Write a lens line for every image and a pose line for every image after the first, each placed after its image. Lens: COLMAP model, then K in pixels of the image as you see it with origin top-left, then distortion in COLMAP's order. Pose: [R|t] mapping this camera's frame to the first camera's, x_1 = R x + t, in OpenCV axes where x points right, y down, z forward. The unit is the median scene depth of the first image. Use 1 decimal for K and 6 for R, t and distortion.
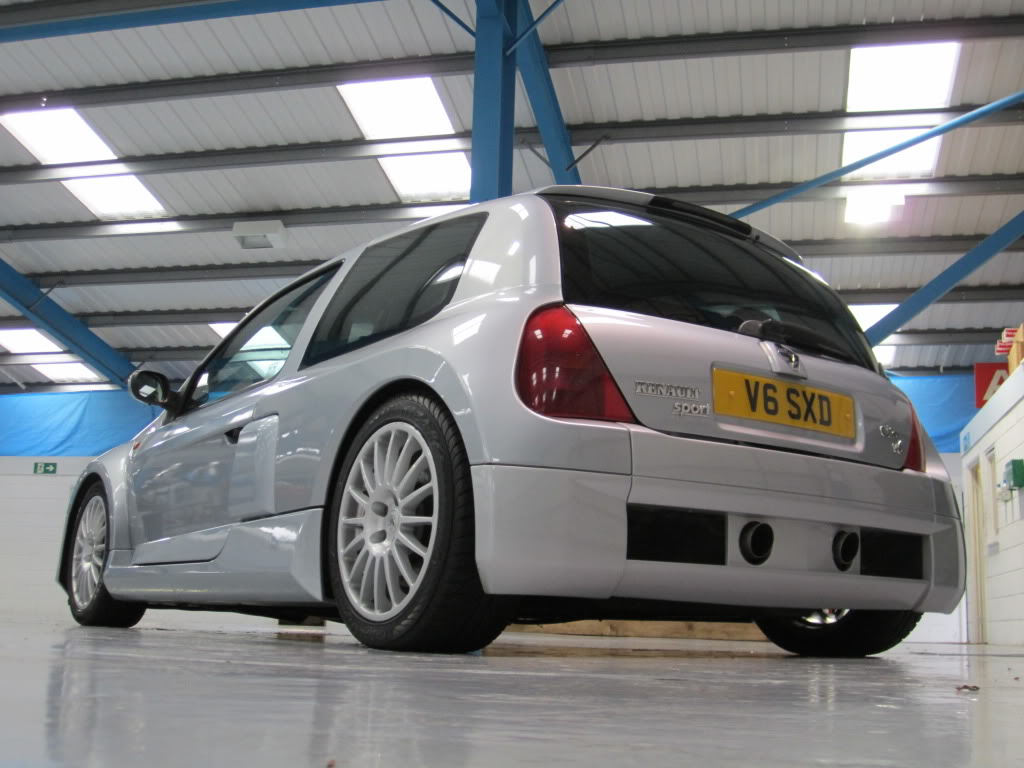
lens RADIAL K [[1189.6, 0, 506.9], [0, 1189.6, 392.2], [0, 0, 1]] dist [-0.081743, -0.032085]
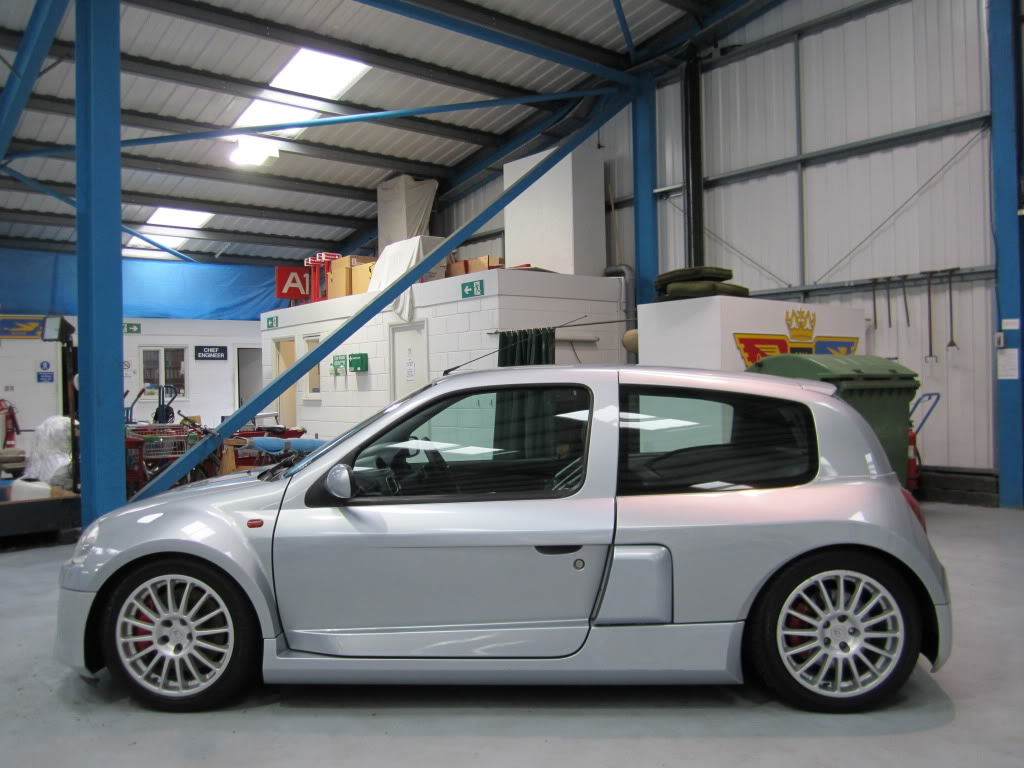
lens RADIAL K [[841.8, 0, 505.4], [0, 841.8, 385.1], [0, 0, 1]] dist [-0.055584, 0.017767]
pose [[0.610284, -0.047760, 0.790742, -1.169551], [-0.115085, 0.982246, 0.148148, -0.310791], [-0.783779, -0.181415, 0.593952, 0.723541]]
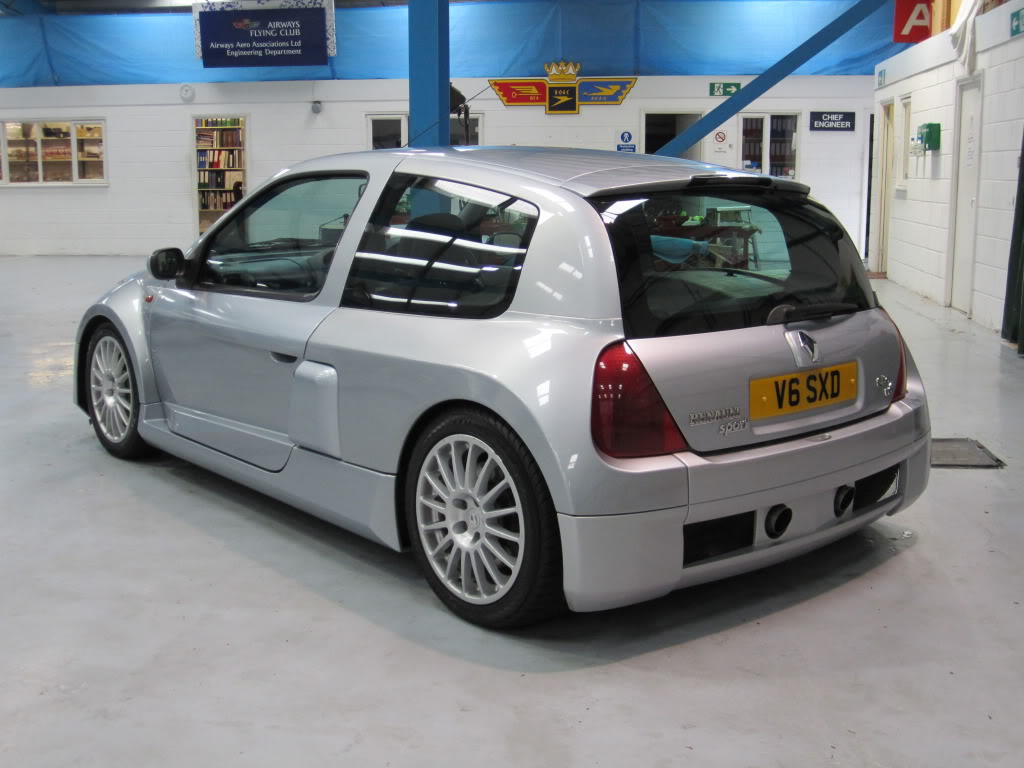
lens RADIAL K [[1189.6, 0, 506.9], [0, 1189.6, 392.2], [0, 0, 1]] dist [-0.081743, -0.032085]
pose [[0.995051, -0.049361, 0.086233, -0.151905], [0.013390, 0.926570, 0.375884, -0.425587], [-0.098455, -0.372869, 0.922646, -0.030107]]
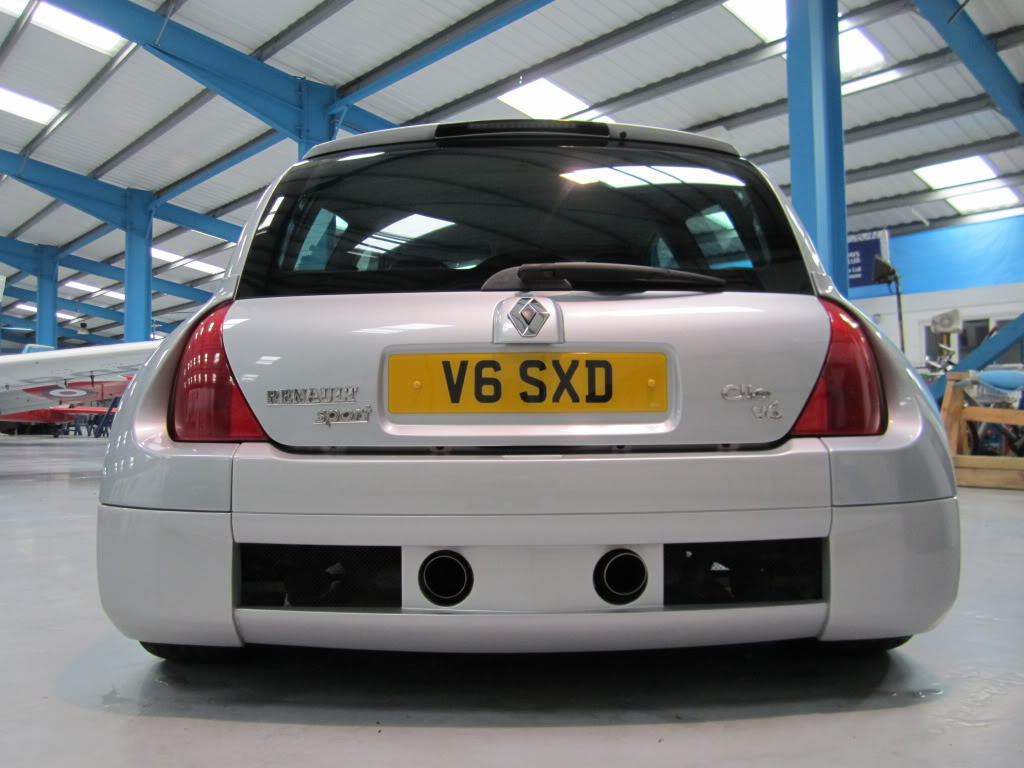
lens RADIAL K [[841.8, 0, 505.4], [0, 841.8, 385.1], [0, 0, 1]] dist [-0.055584, 0.017767]
pose [[0.816803, -0.055034, -0.574286, 0.535157], [0.145954, 0.982769, 0.113410, -0.050542], [0.558149, -0.176453, 0.810761, 0.567892]]
